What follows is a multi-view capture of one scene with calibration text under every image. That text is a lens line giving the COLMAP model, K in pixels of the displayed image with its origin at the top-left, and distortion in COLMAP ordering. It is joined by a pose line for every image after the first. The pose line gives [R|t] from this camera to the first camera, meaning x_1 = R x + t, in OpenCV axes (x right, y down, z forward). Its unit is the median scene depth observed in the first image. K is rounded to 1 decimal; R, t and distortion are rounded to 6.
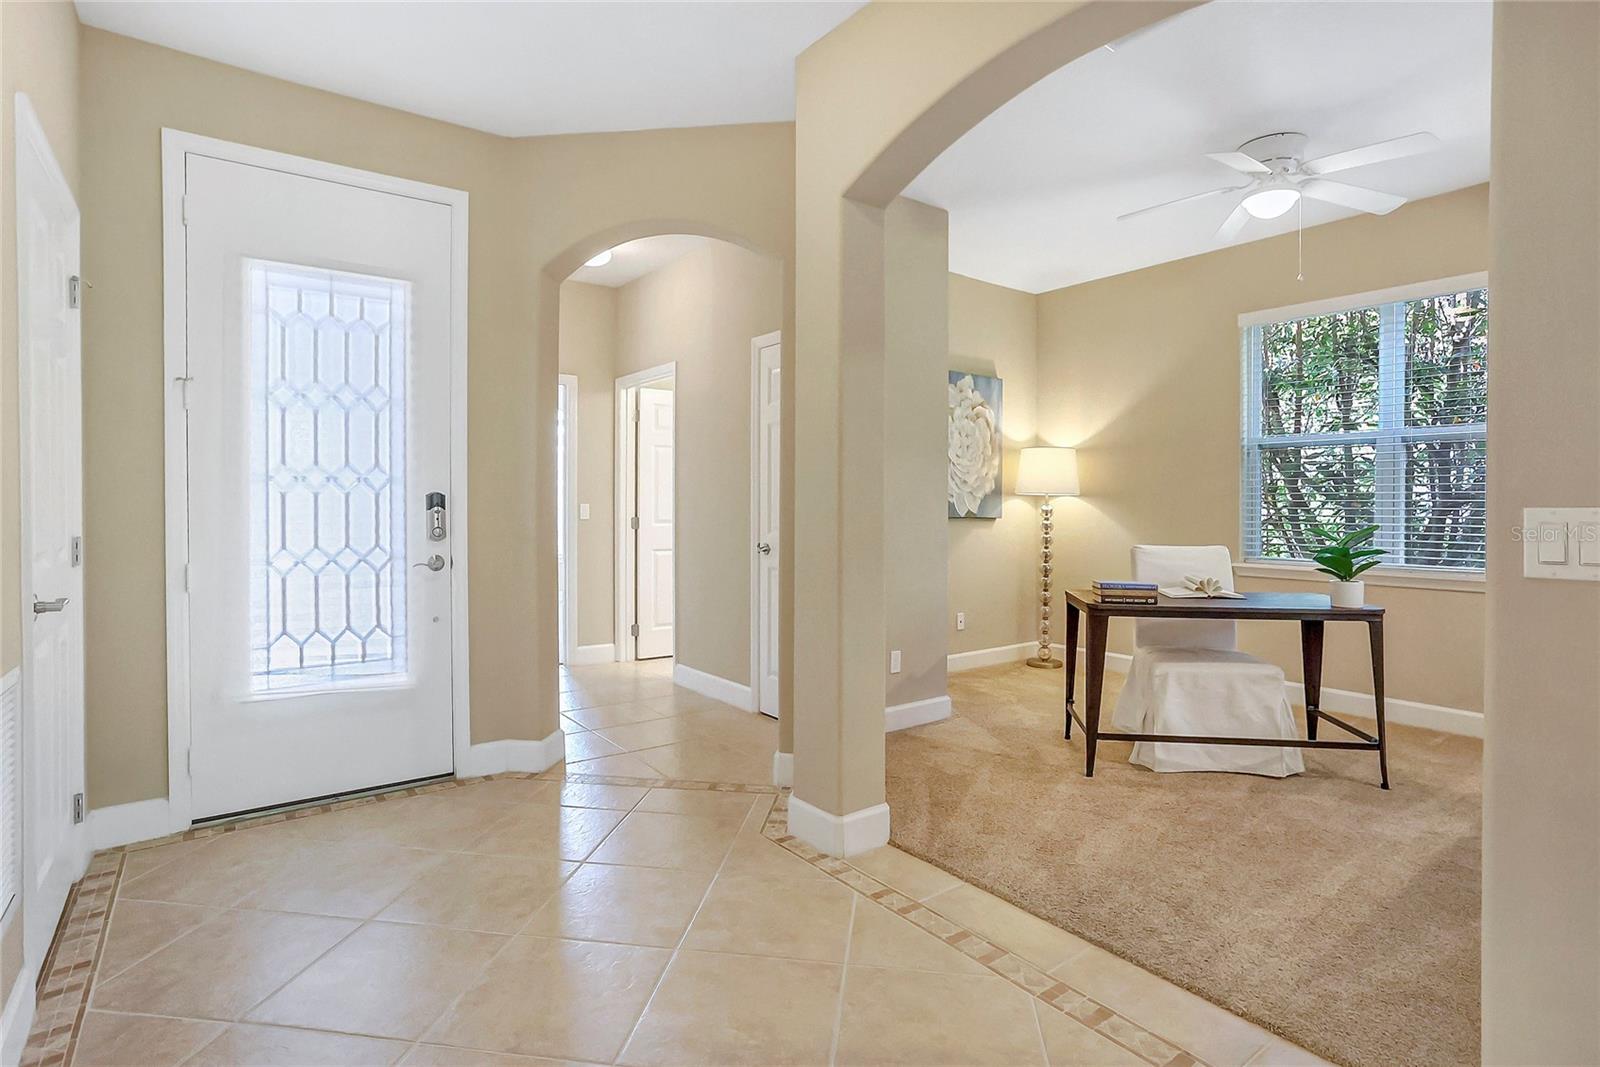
lens RADIAL K [[784.3, 0, 794.1], [0, 784.3, 521.3], [0, 0, 1]] dist [-0.061550, 0.035709]
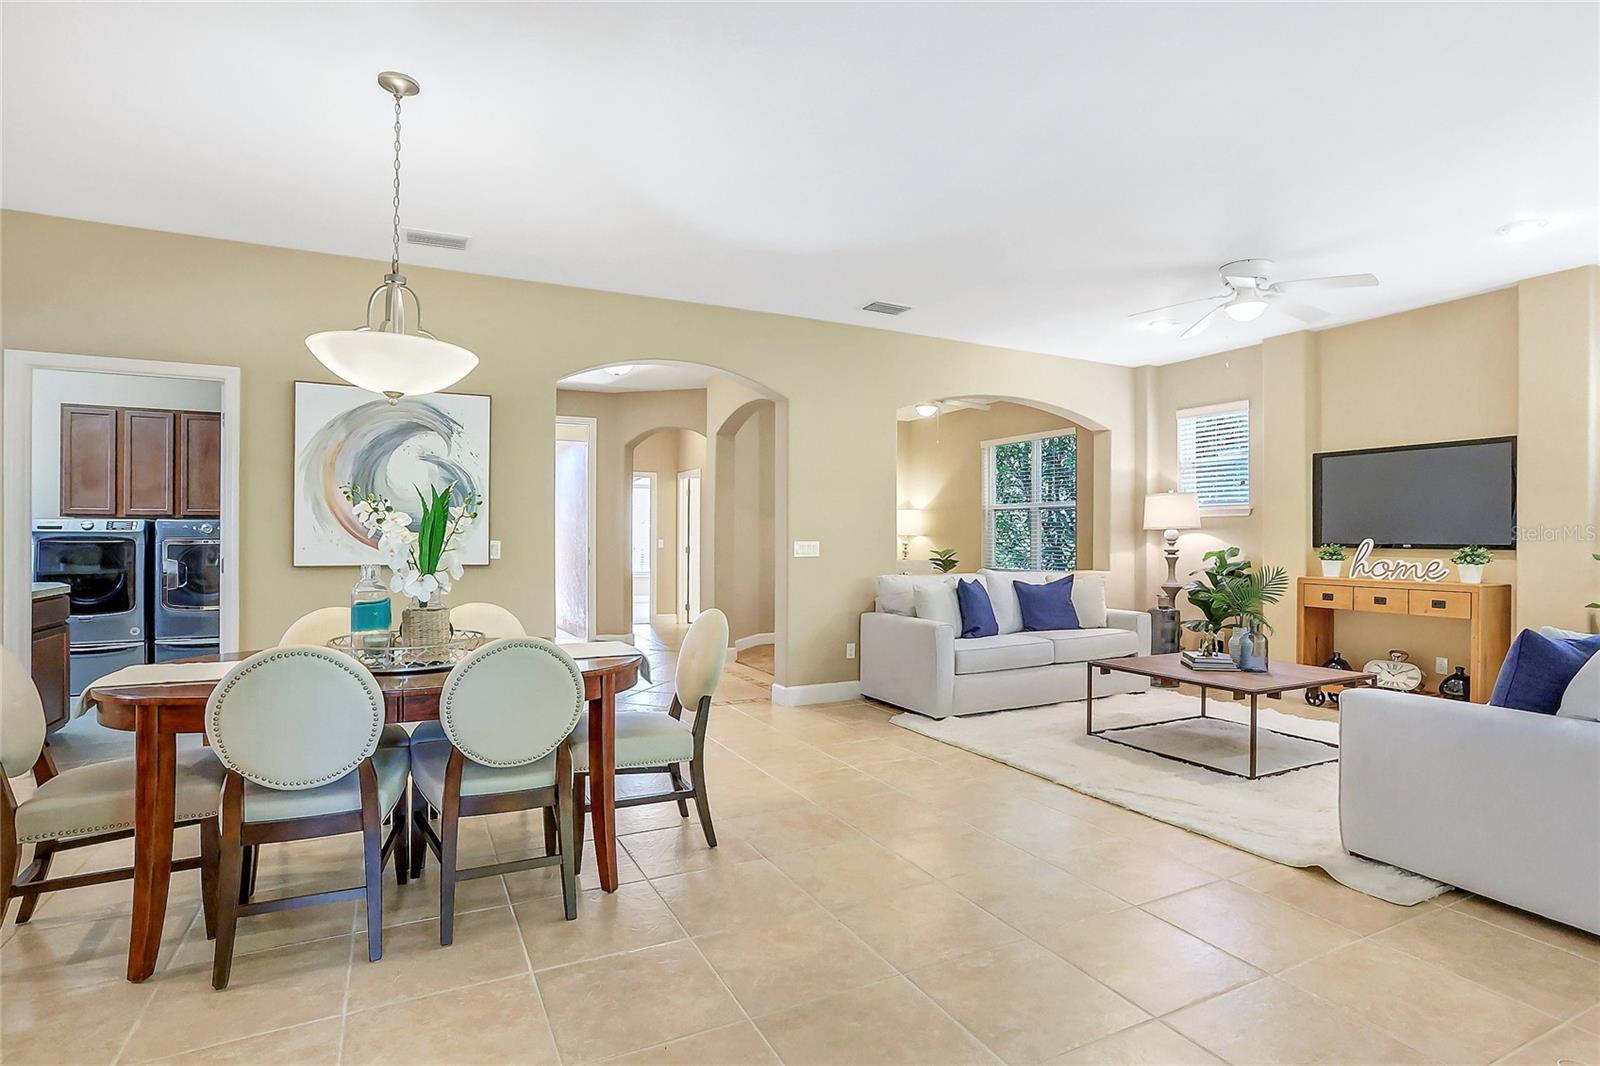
lens RADIAL K [[777.9, 0, 796.8], [0, 777.9, 547.7], [0, 0, 1]] dist [-0.051642, 0.026219]
pose [[0.985664, 0.003400, -0.168684, 0.452272], [-0.005646, 0.999902, -0.012842, 0.023069], [0.168623, 0.013611, 0.985587, -0.971447]]
